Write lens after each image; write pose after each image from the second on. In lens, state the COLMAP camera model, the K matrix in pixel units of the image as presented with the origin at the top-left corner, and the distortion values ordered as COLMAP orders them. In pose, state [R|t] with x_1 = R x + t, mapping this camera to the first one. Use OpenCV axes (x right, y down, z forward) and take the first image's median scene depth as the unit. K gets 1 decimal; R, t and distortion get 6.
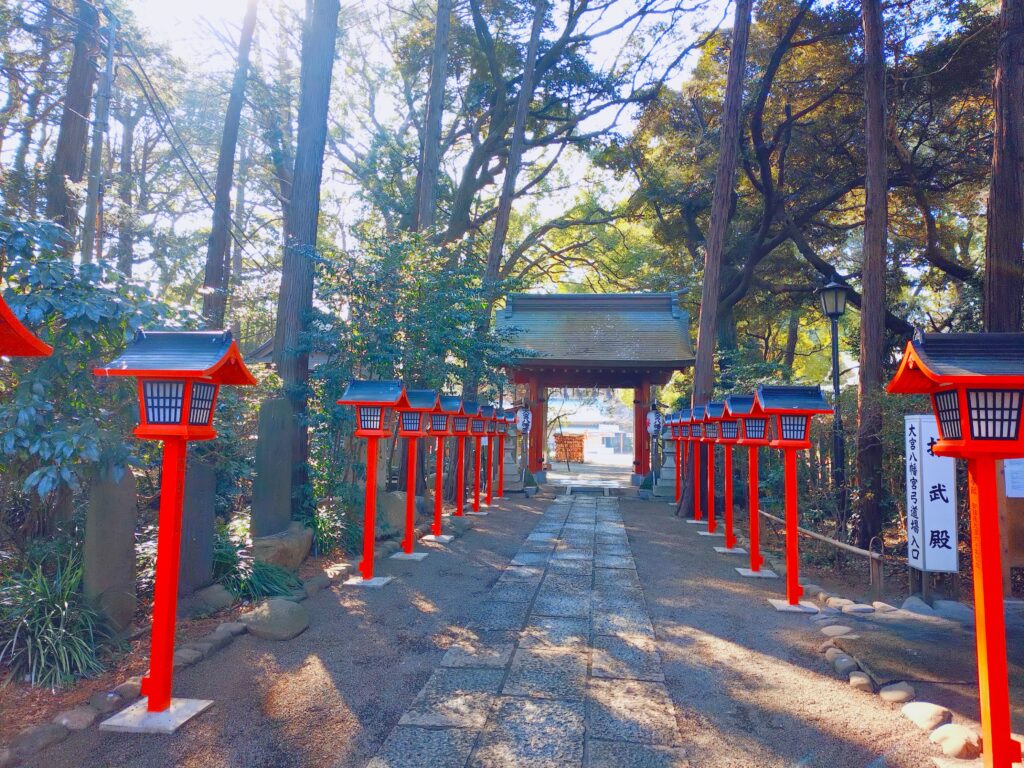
lens RADIAL K [[670.8, 0, 512.0], [0, 670.8, 384.0], [0, 0, 1]] dist [0.001260, -0.000164]
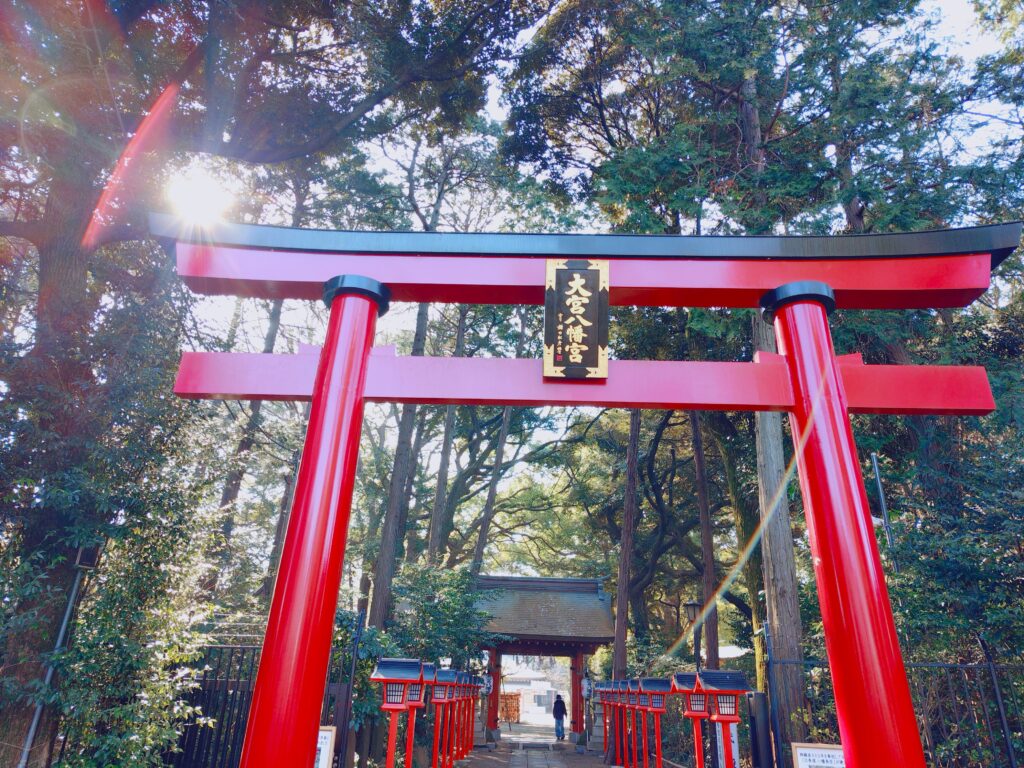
lens RADIAL K [[651.2, 0, 512.0], [0, 651.2, 384.0], [0, 0, 1]] dist [0.002441, 0.000006]
pose [[0.994023, 0.057047, 0.093083, -0.074472], [-0.020266, 0.934218, -0.356127, -0.035205], [-0.107276, 0.352112, 0.929790, -0.327151]]
